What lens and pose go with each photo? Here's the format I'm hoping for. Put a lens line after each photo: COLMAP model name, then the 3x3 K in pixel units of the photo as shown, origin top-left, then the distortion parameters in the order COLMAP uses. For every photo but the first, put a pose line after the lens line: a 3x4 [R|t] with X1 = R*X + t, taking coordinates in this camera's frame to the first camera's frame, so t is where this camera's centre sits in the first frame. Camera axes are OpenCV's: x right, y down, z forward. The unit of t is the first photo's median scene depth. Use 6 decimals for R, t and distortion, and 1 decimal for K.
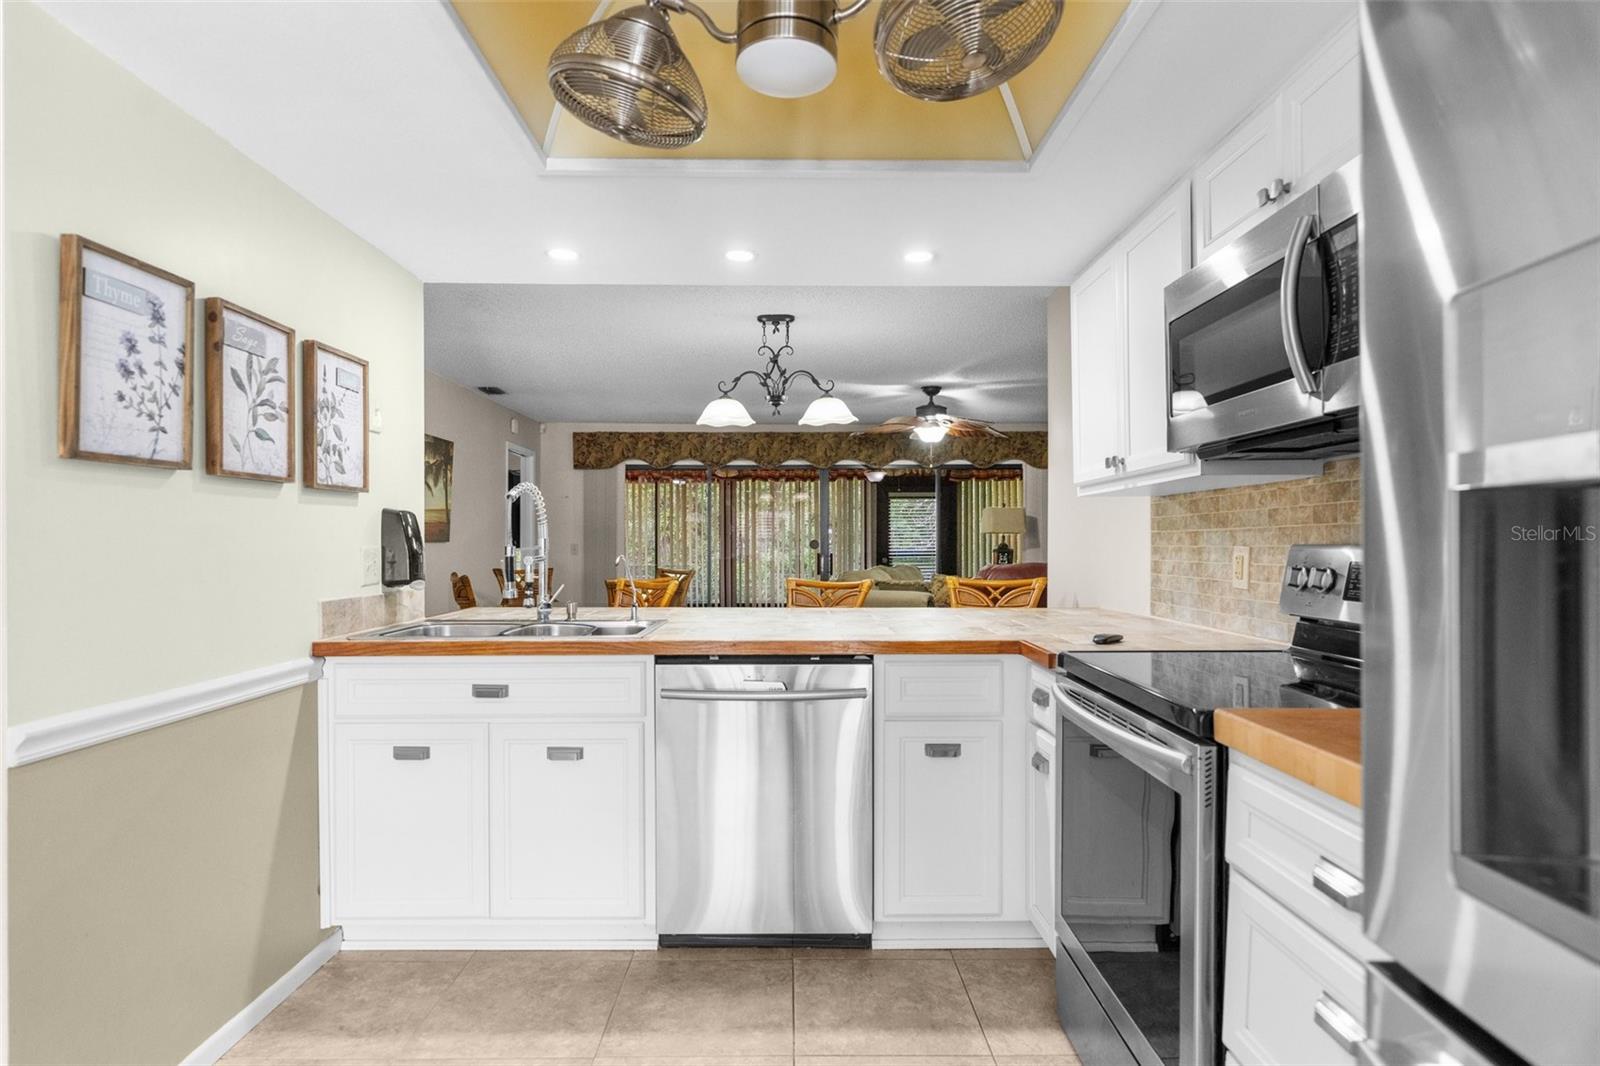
lens RADIAL K [[851.1, 0, 796.5], [0, 851.1, 540.5], [0, 0, 1]] dist [-0.021916, -0.003690]
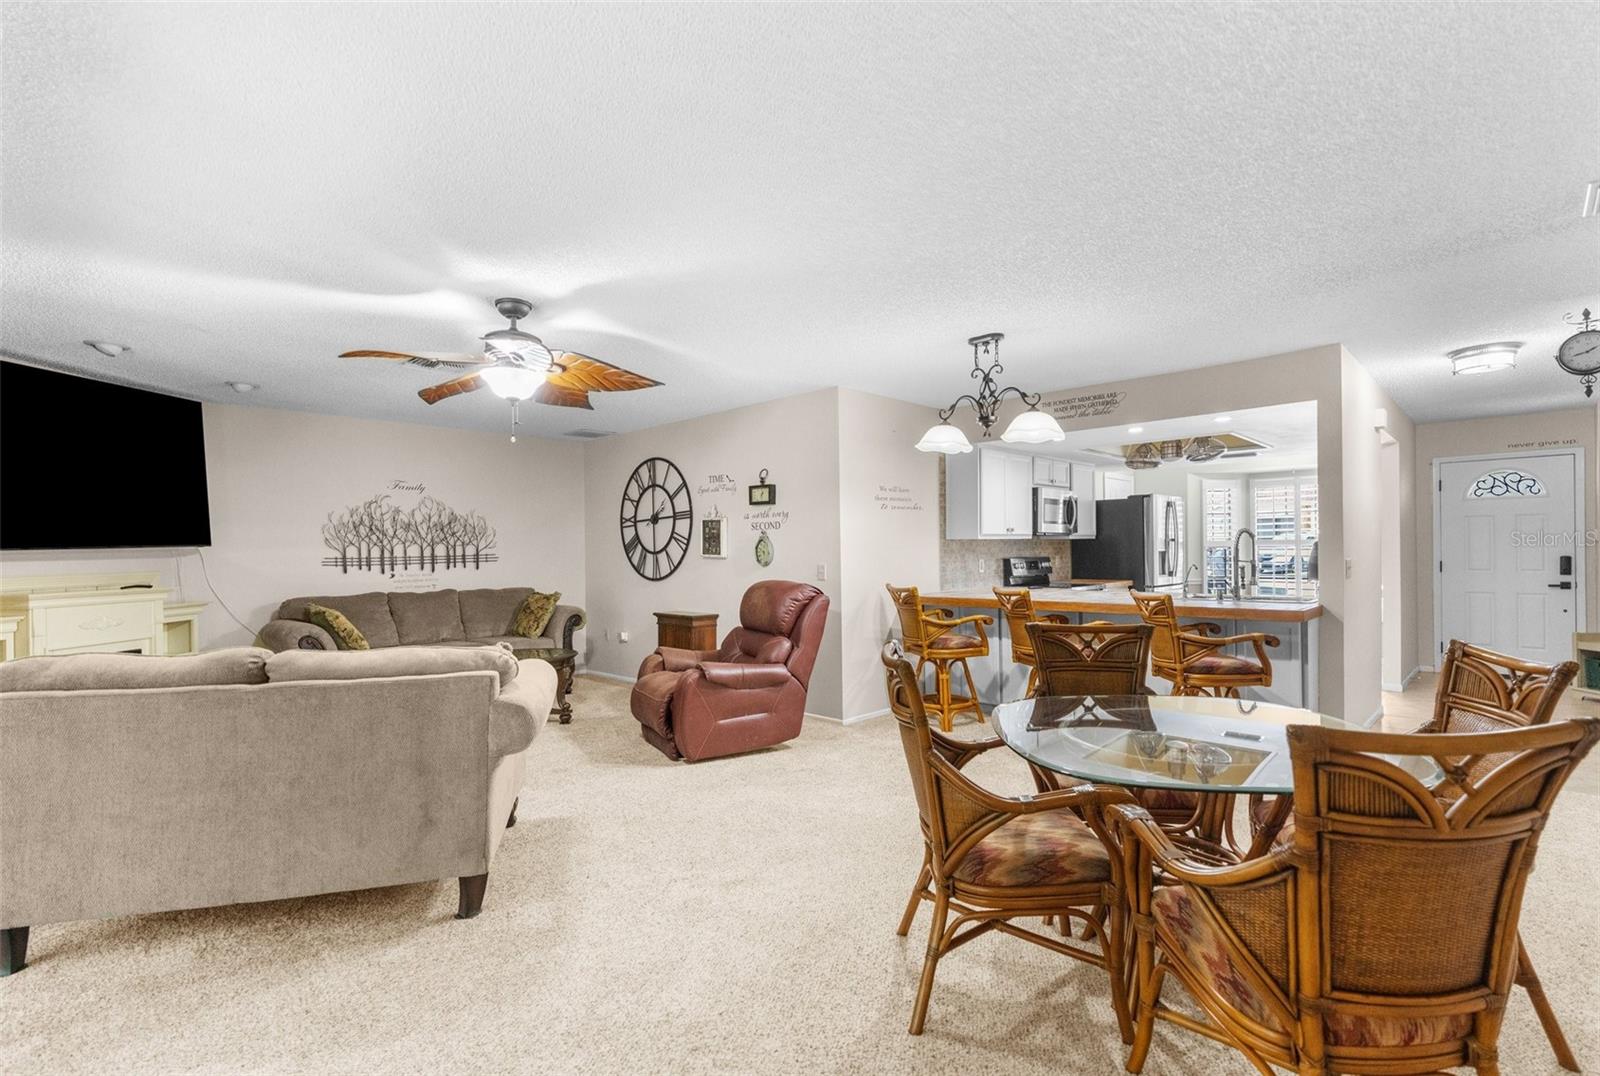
lens RADIAL K [[739.5, 0, 796.3], [0, 739.5, 547.1], [0, 0, 1]] dist [-0.013986, 0.004722]
pose [[-0.707259, 0.012498, 0.706844, -0.541847], [0.010843, 0.999918, -0.006830, -0.015343], [-0.706872, 0.002834, -0.707336, 2.038518]]
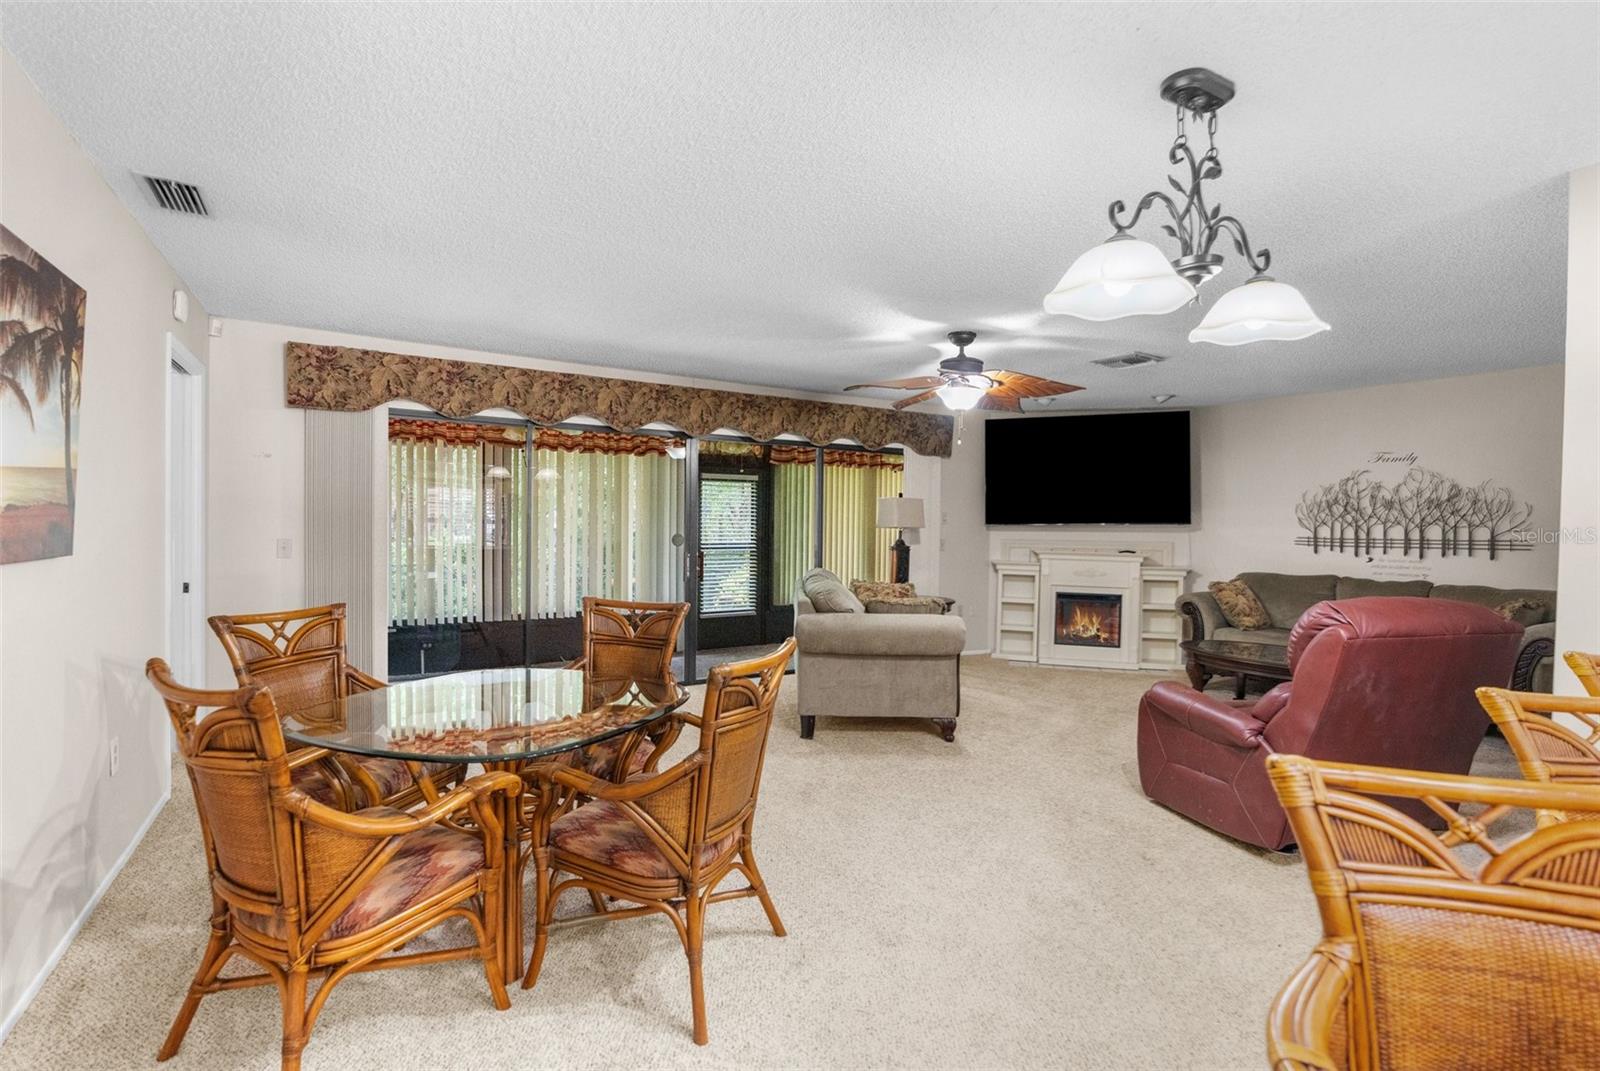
lens RADIAL K [[739.5, 0, 806.7], [0, 739.5, 532.6], [0, 0, 1]] dist [-0.013986, 0.004722]
pose [[0.860278, 0.006763, 0.509781, -0.463788], [-0.016780, 0.999746, 0.015055, -0.029337], [-0.509549, -0.021506, 0.860173, 0.870405]]
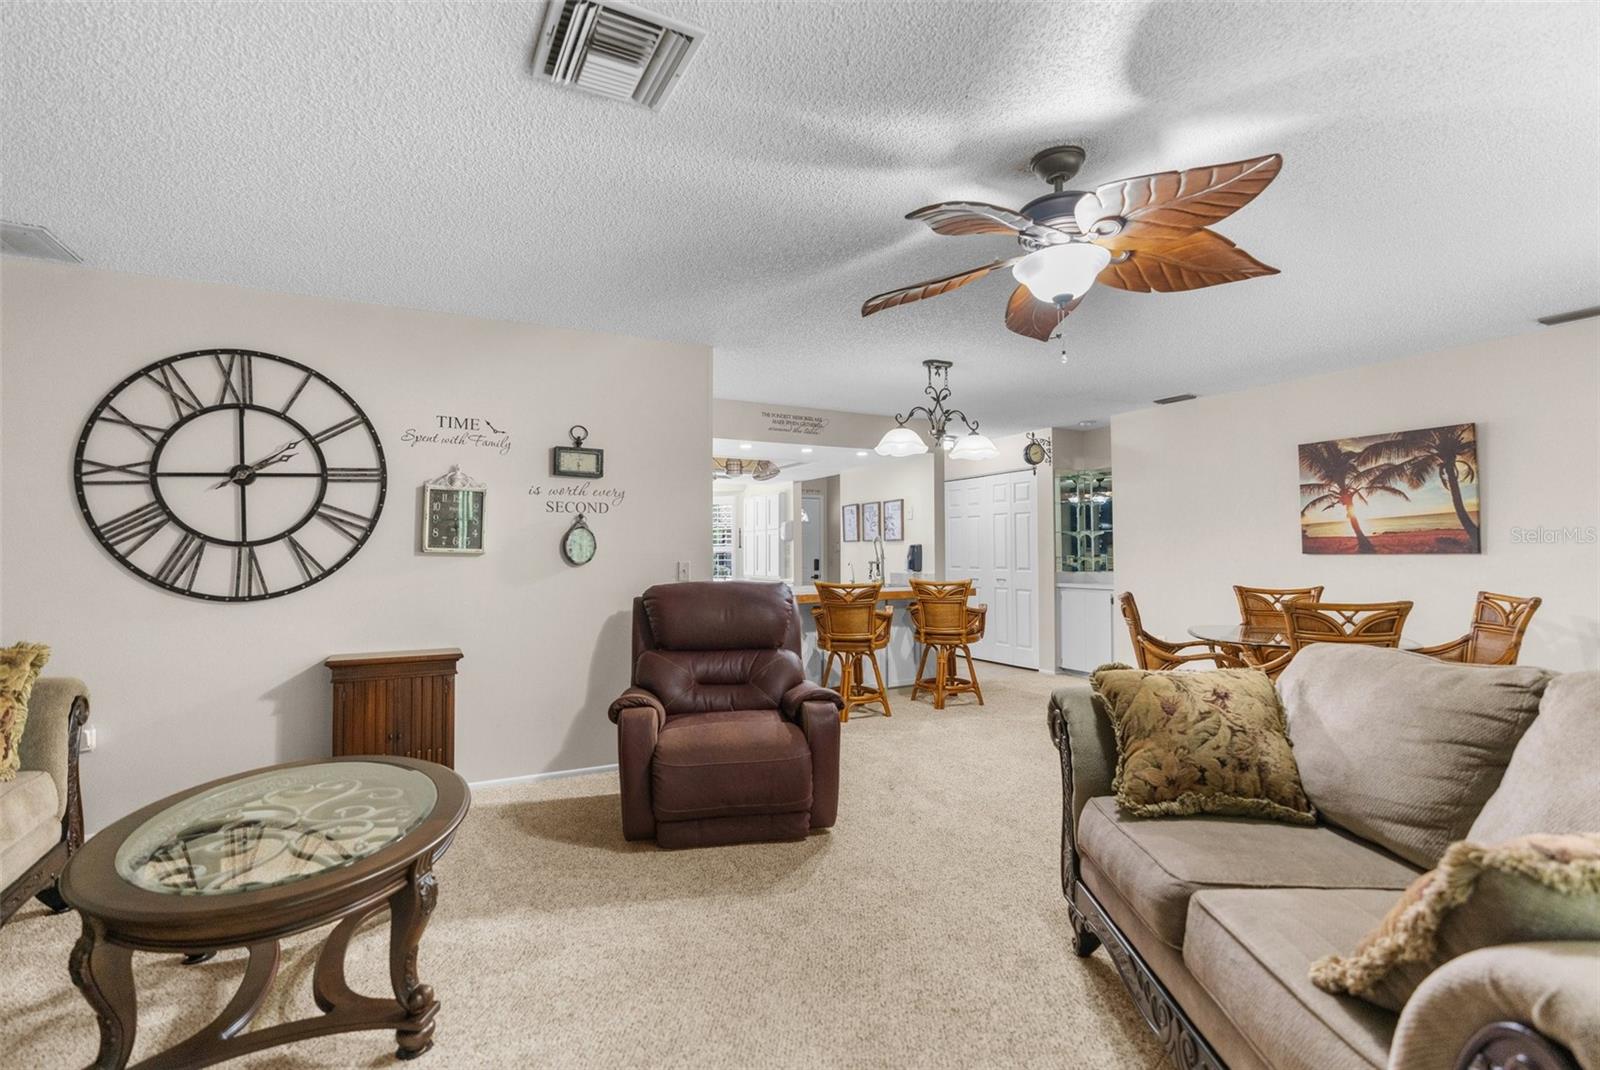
lens RADIAL K [[739.5, 0, 788.9], [0, 739.5, 525.9], [0, 0, 1]] dist [-0.013986, 0.004722]
pose [[-0.892961, -0.012396, -0.449964, 0.705366], [0.006661, 0.999147, -0.040744, -0.000310], [0.450085, -0.039380, -0.892117, 2.073230]]
